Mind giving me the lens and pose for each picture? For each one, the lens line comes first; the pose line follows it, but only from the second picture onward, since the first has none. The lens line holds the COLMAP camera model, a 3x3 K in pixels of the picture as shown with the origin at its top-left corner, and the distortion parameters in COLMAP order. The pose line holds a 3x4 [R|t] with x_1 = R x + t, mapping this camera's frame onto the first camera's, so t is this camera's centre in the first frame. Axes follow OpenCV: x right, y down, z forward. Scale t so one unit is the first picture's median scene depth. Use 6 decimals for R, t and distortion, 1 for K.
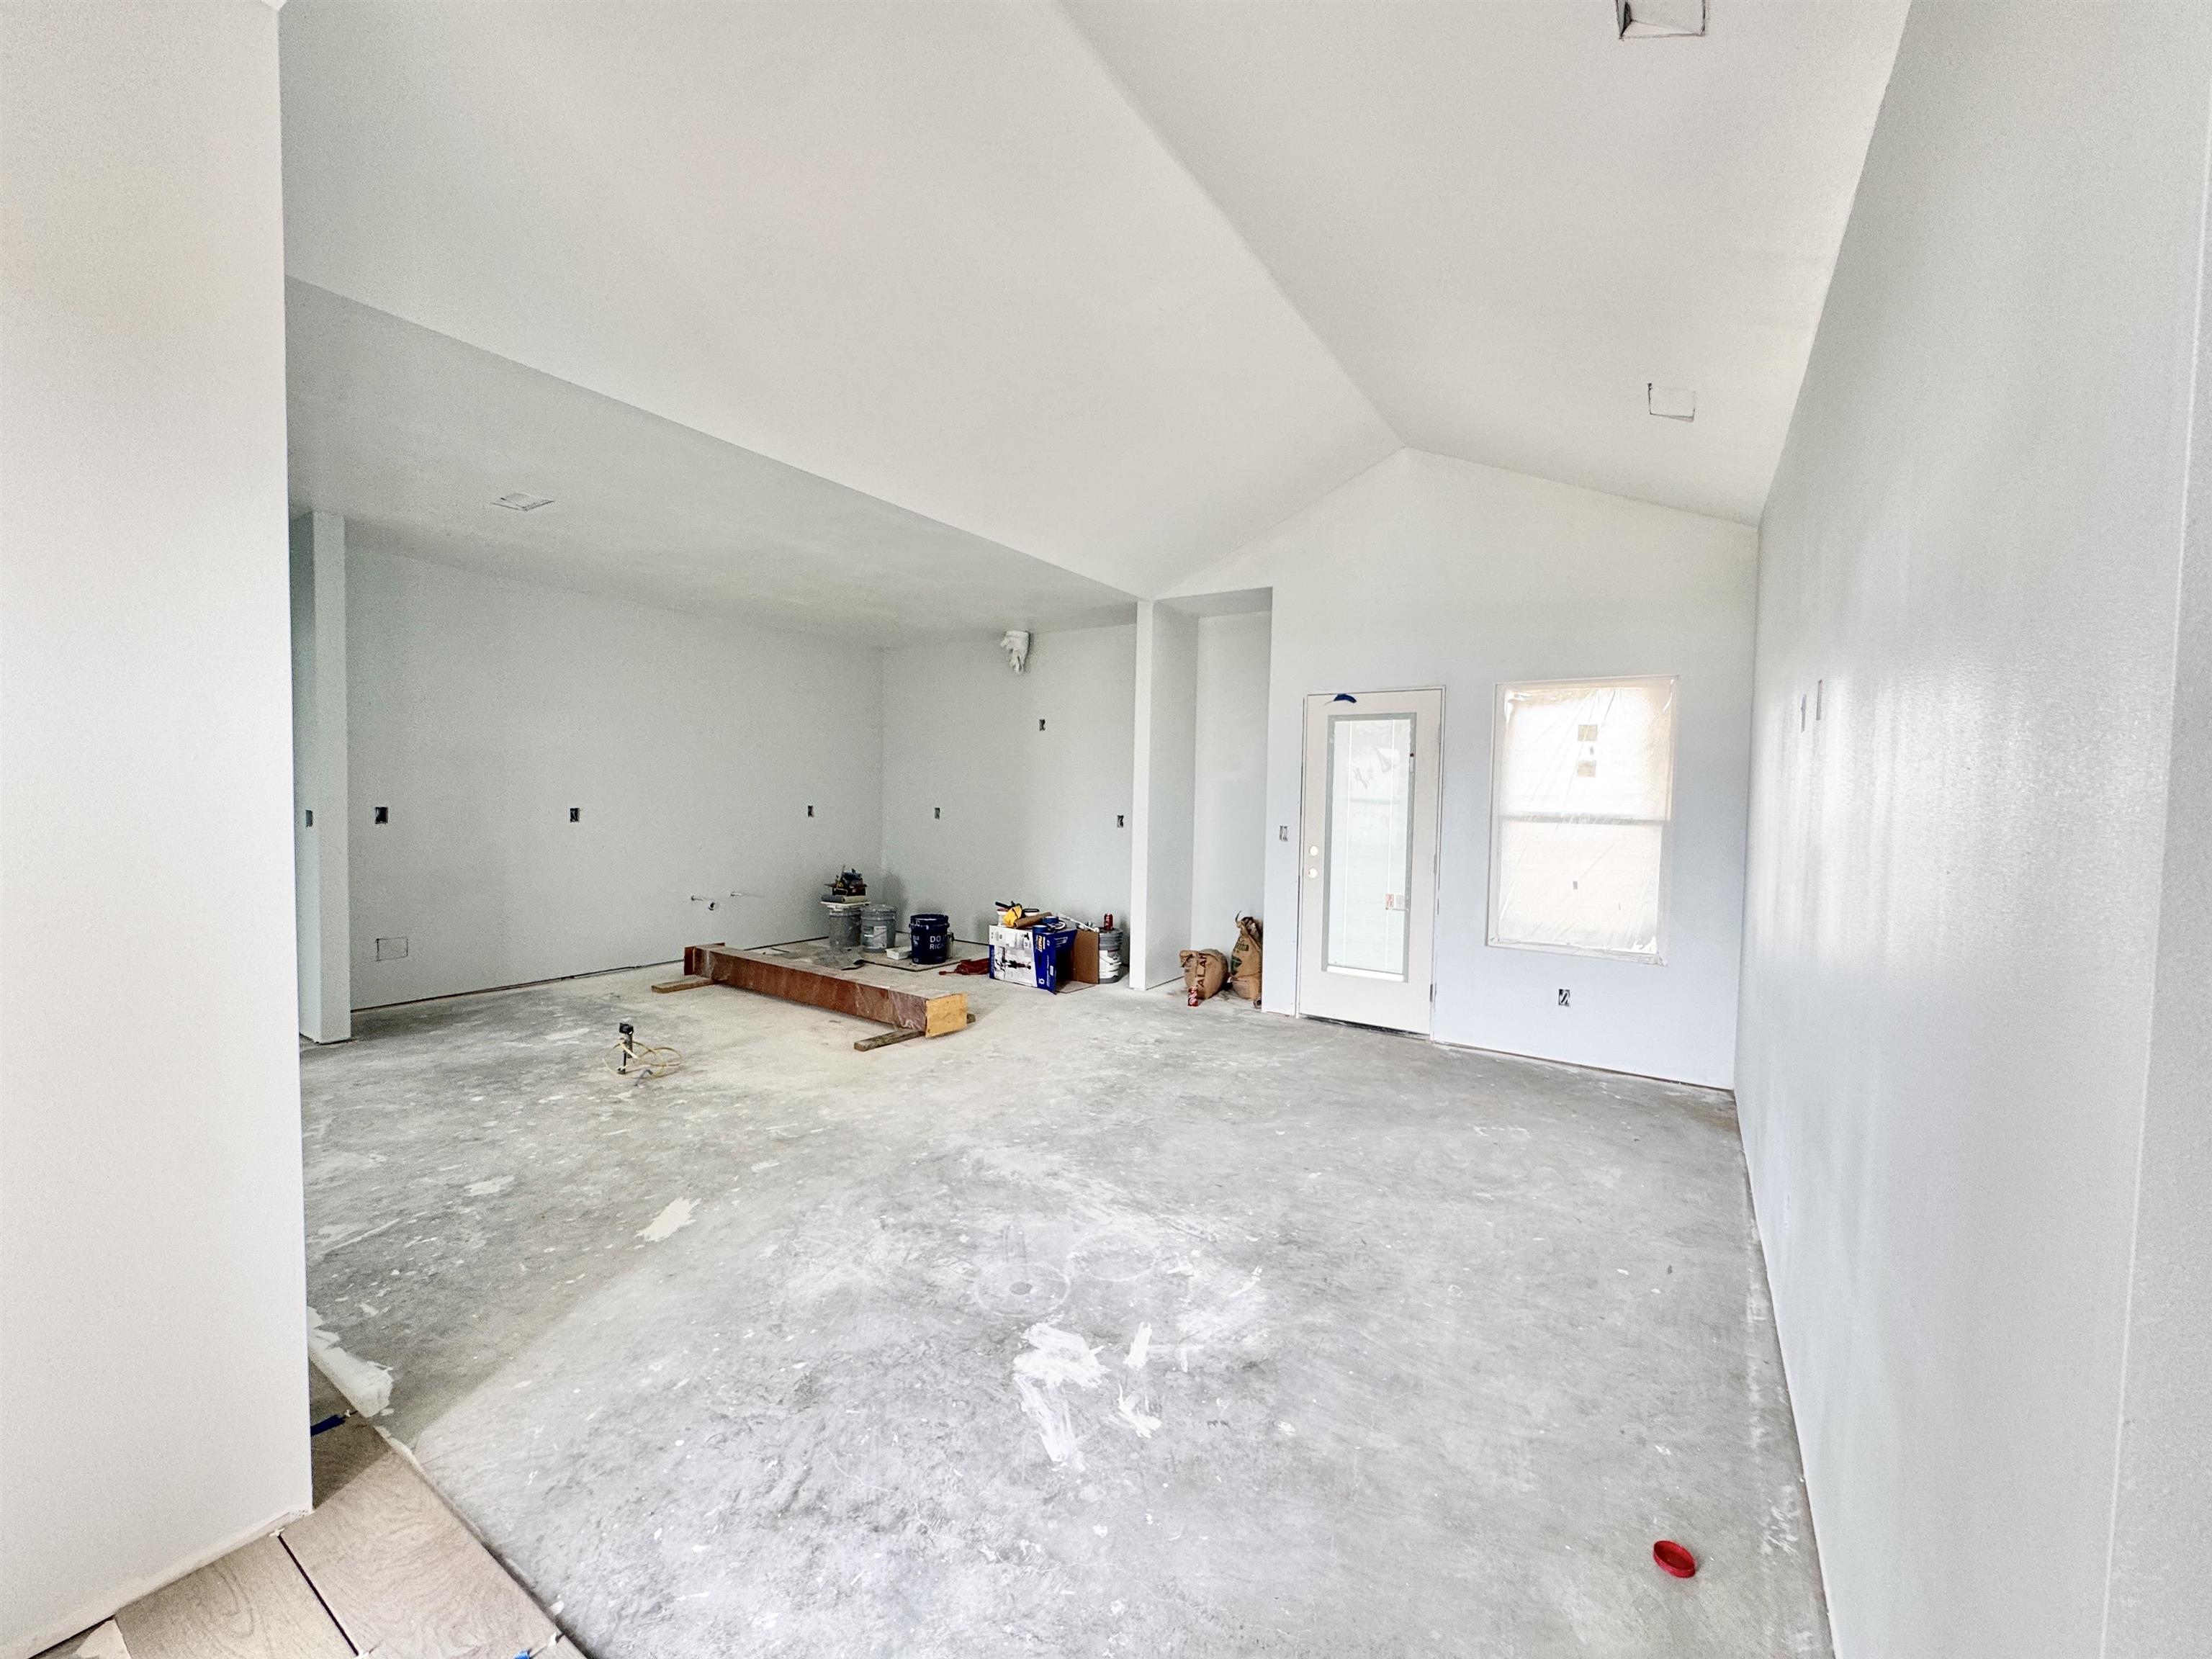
lens RADIAL K [[884.8, 0, 1105.3], [0, 884.8, 825.3], [0, 0, 1]] dist [-0.004755, 0.000891]
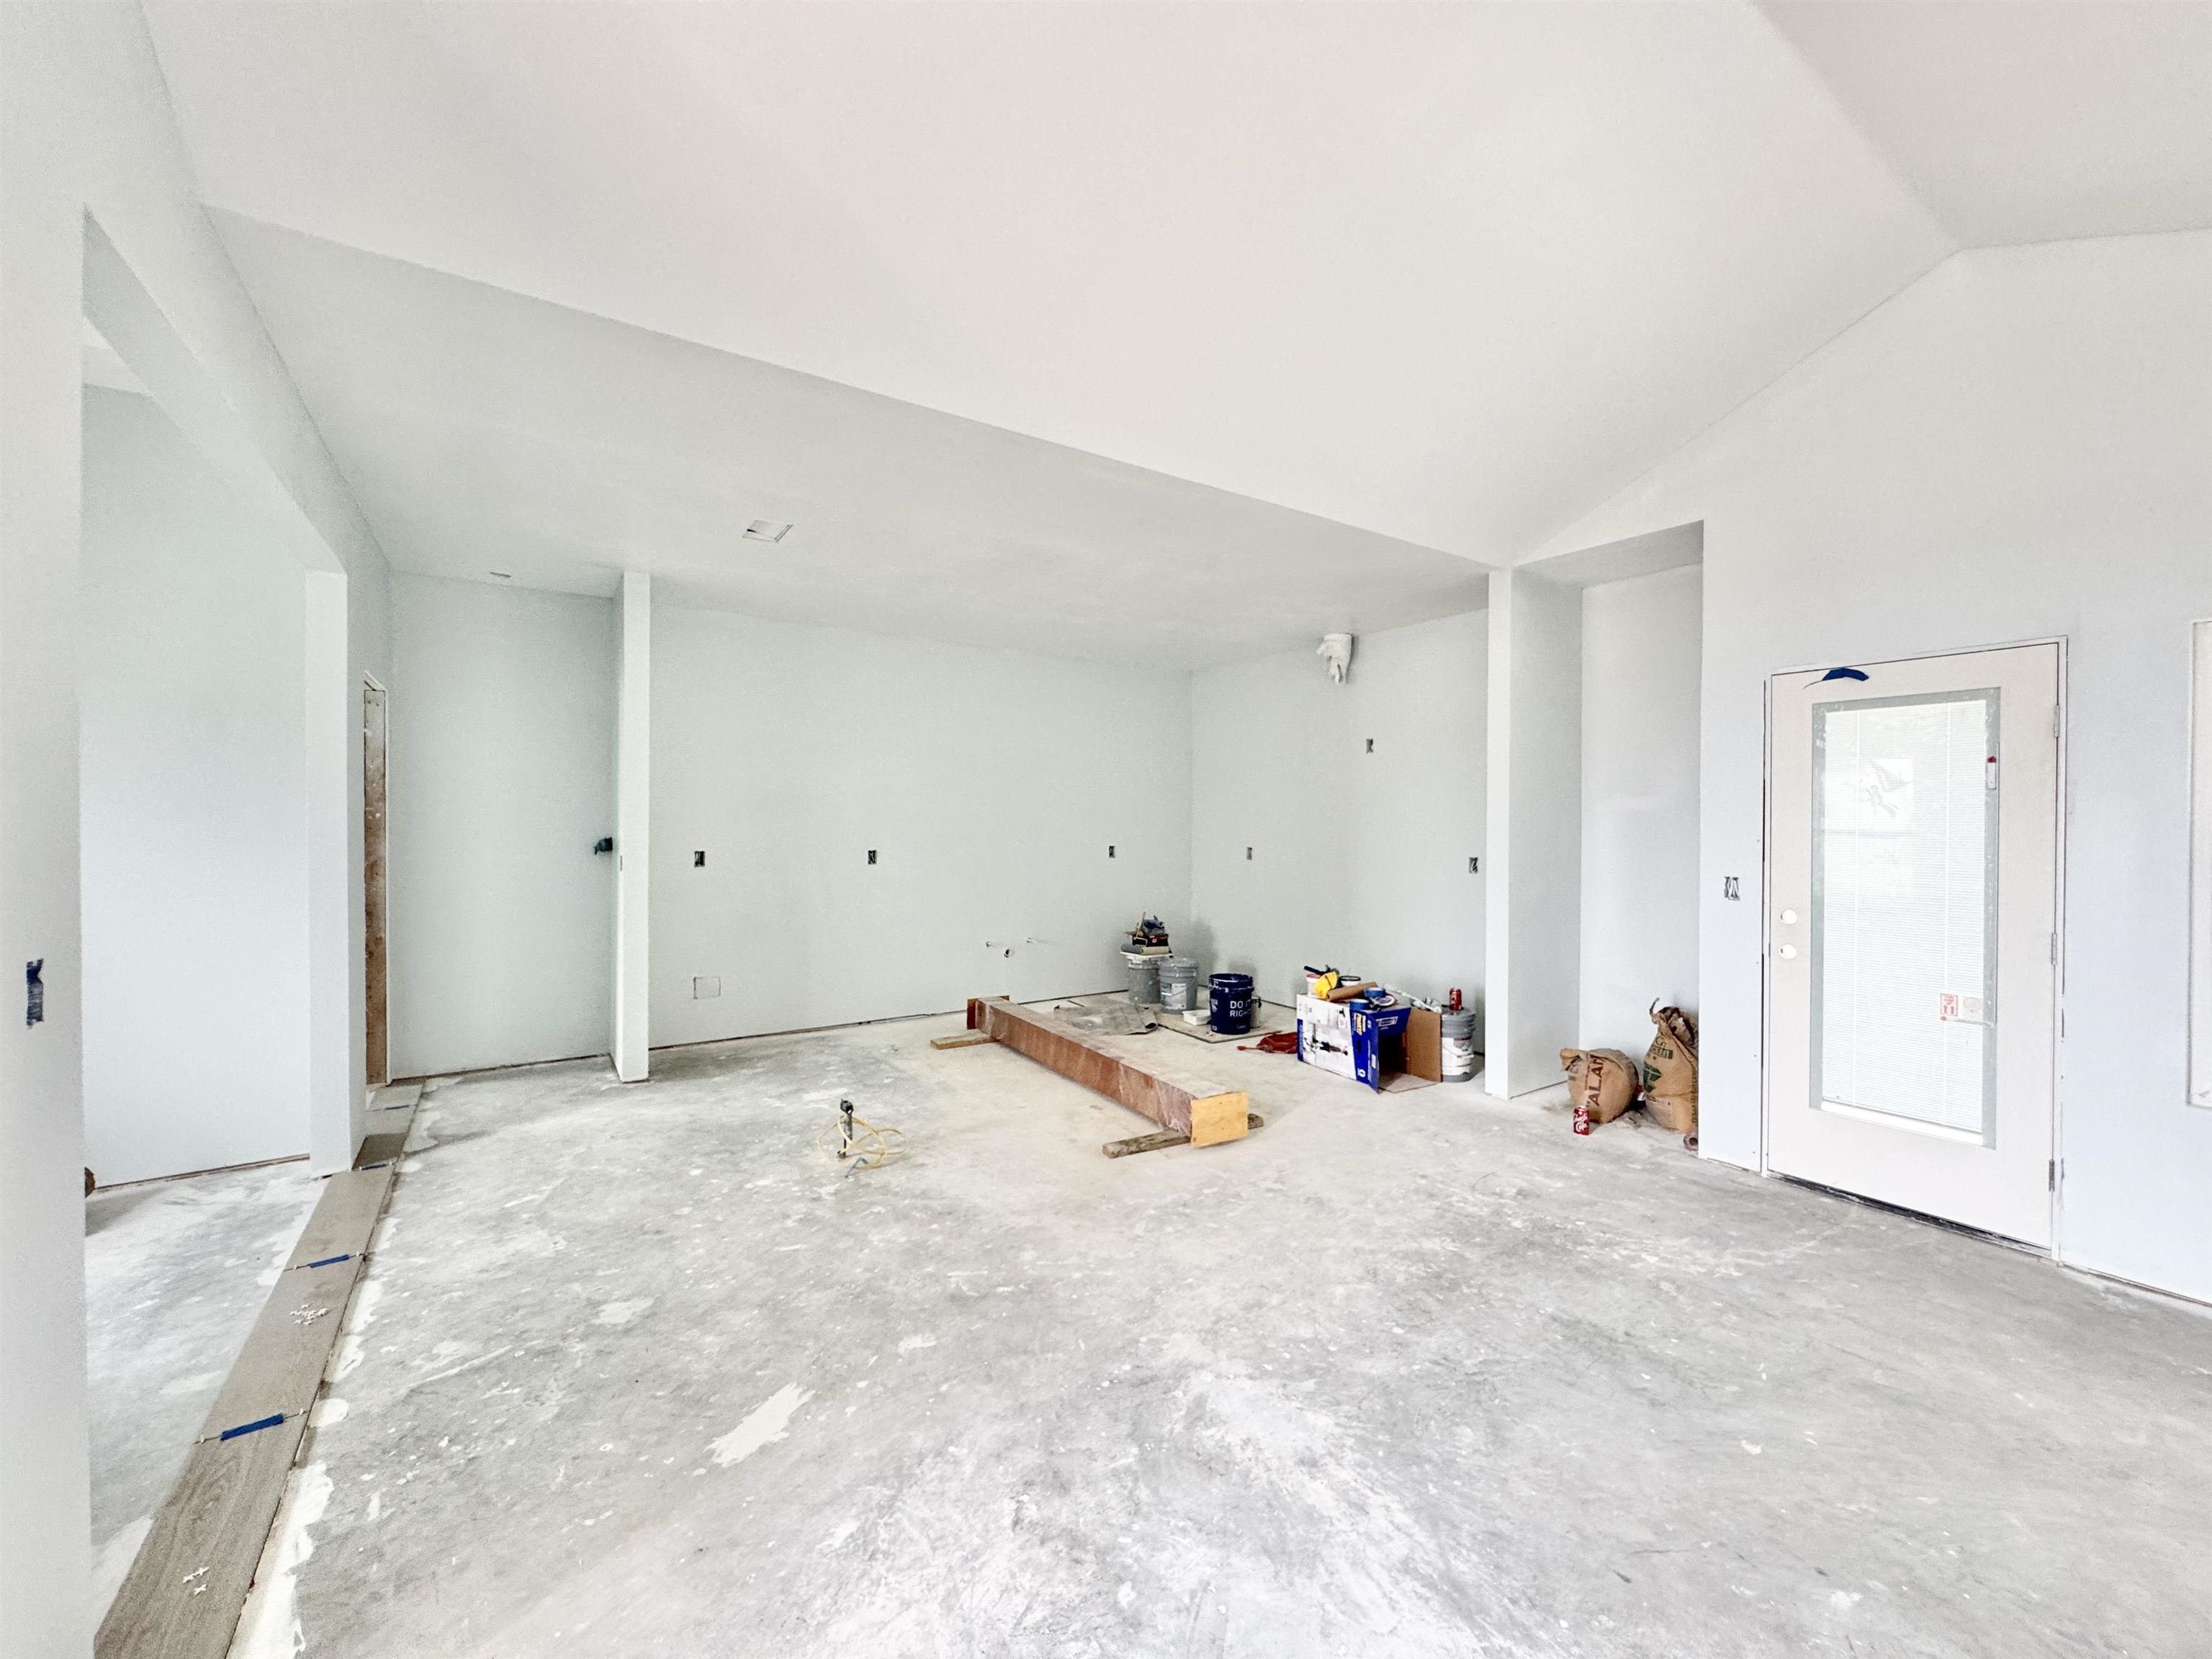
lens RADIAL K [[884.8, 0, 1105.3], [0, 884.8, 825.3], [0, 0, 1]] dist [-0.004755, 0.000891]
pose [[0.919429, -0.013357, -0.393029, 0.042734], [-0.002056, 0.999246, -0.038768, -0.014755], [0.393251, 0.036452, 0.918708, 0.284403]]
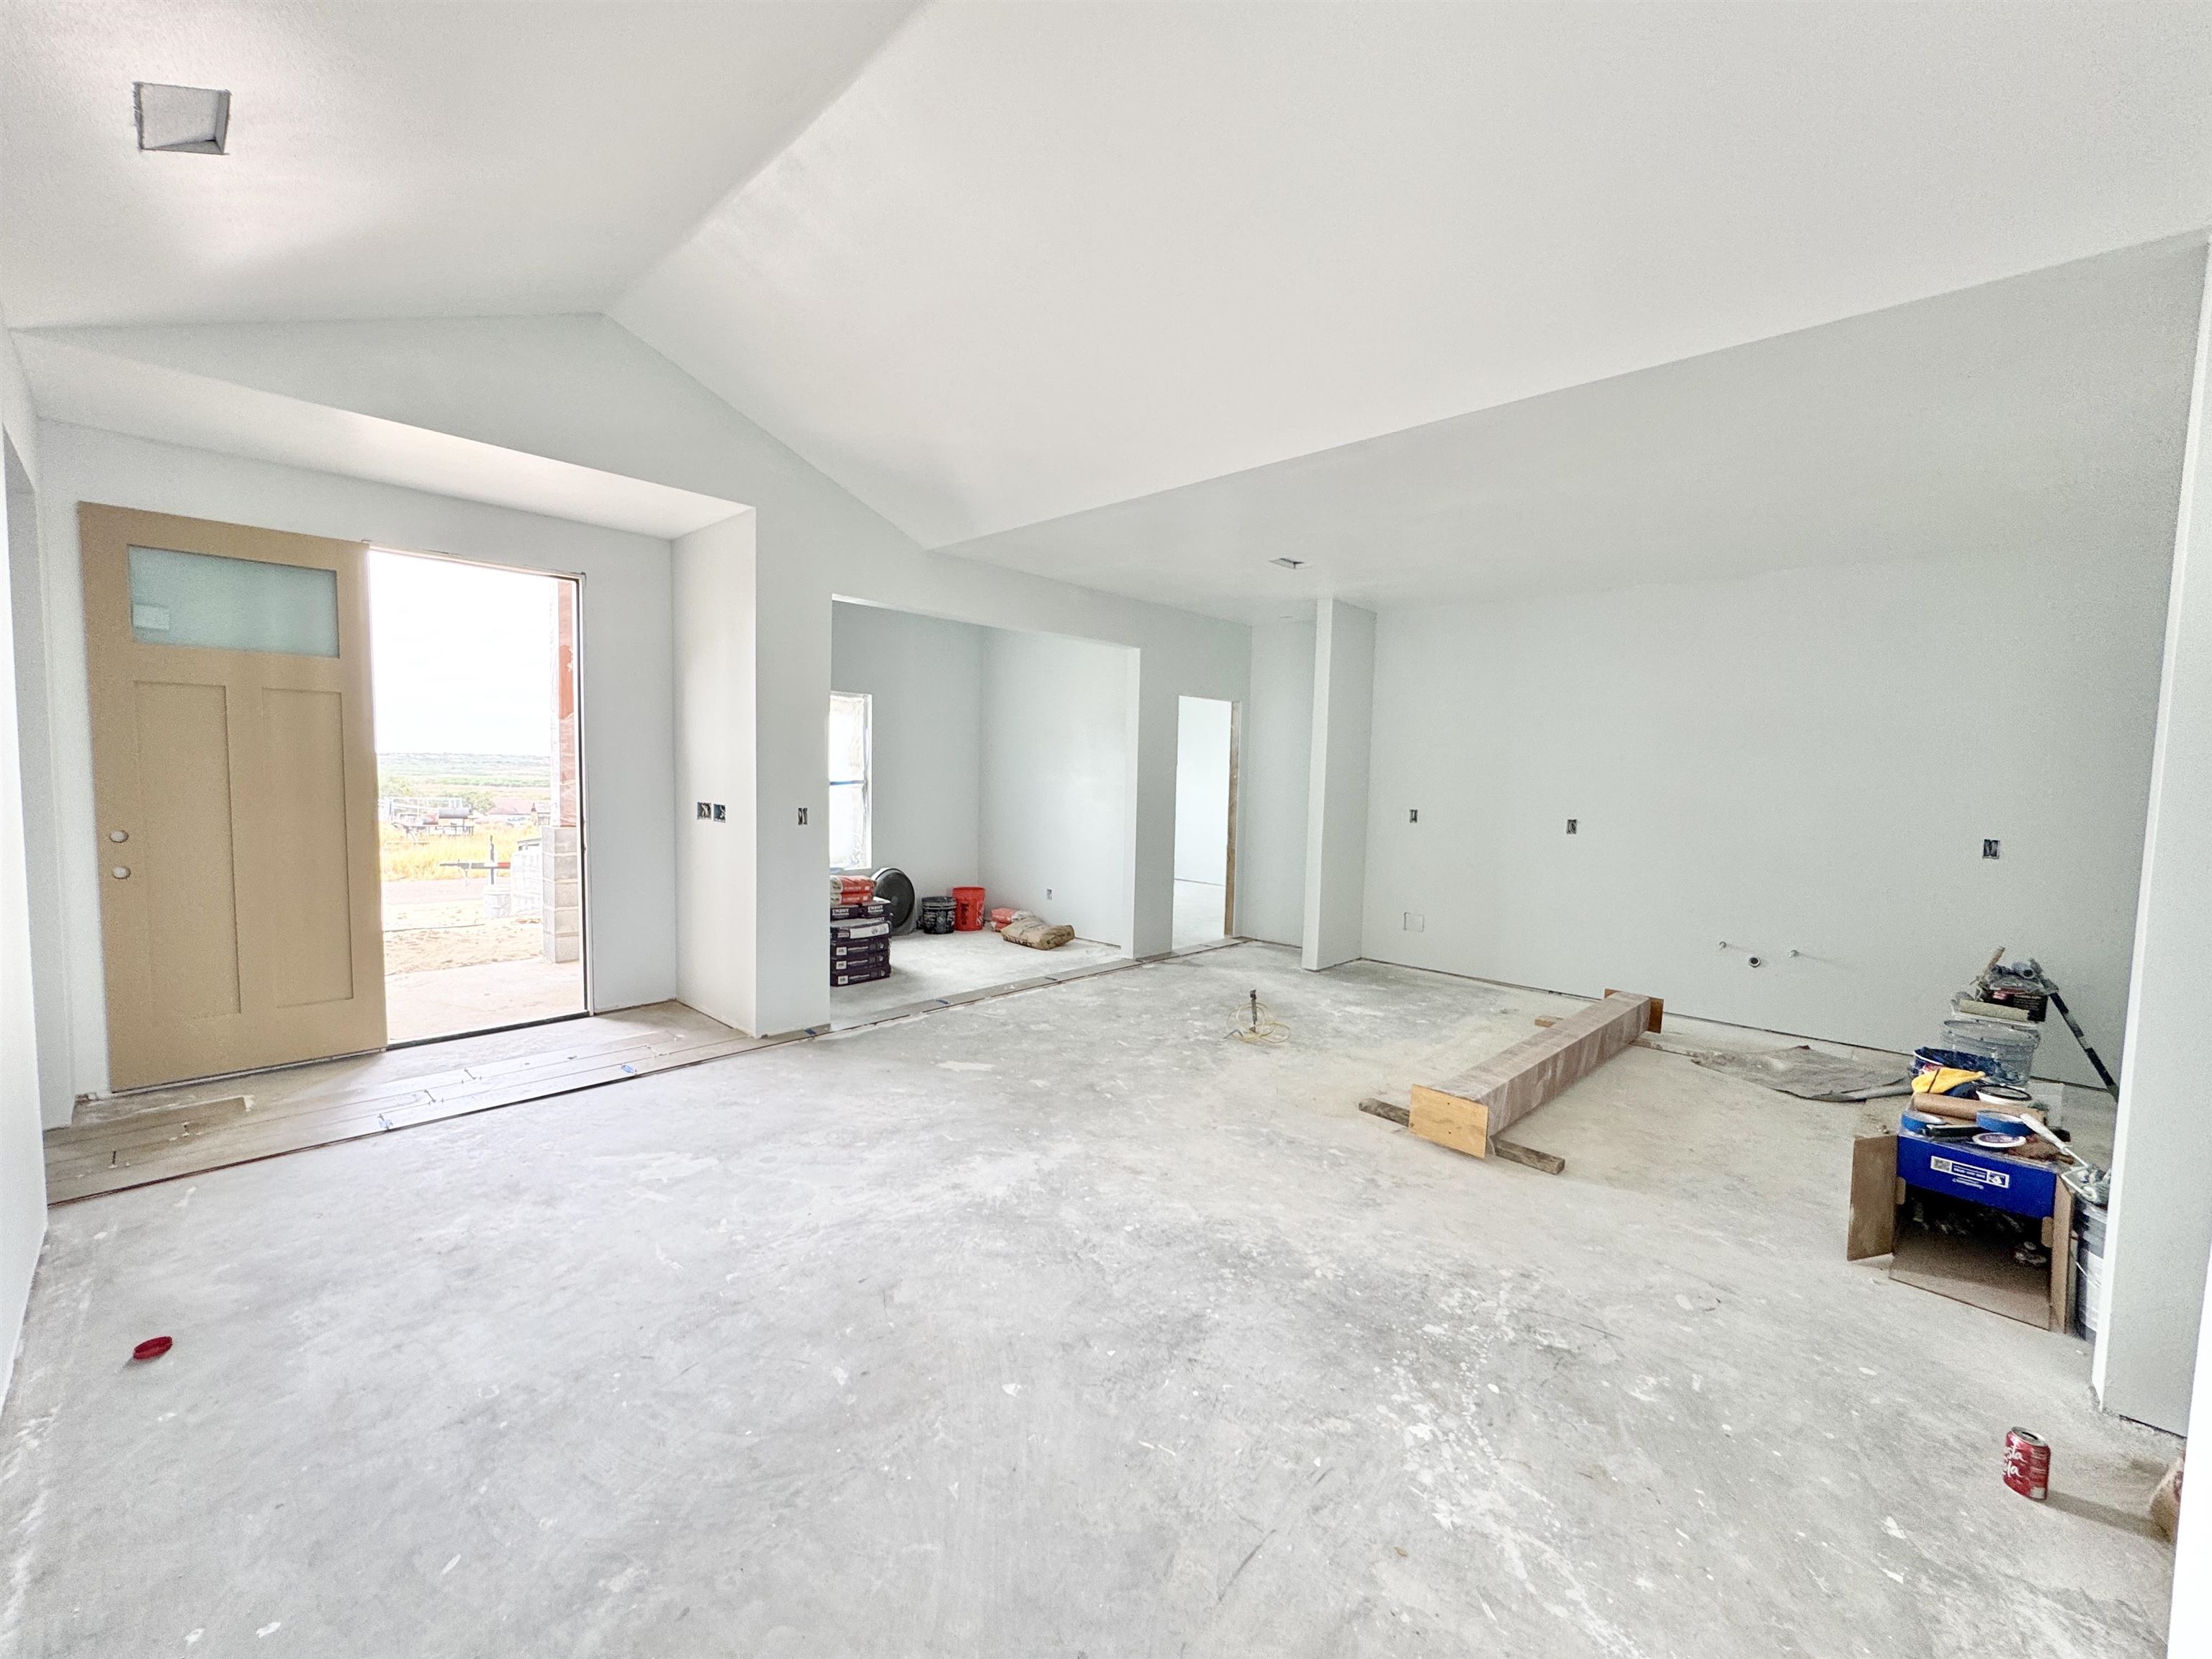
lens RADIAL K [[885.6, 0, 1105.2], [0, 885.6, 826.0], [0, 0, 1]] dist [-0.006151, 0.000857]
pose [[-0.172627, 0.037989, -0.984254, 0.640816], [-0.067376, 0.996460, 0.050277, -0.039246], [0.982680, 0.074995, -0.169456, 0.987571]]
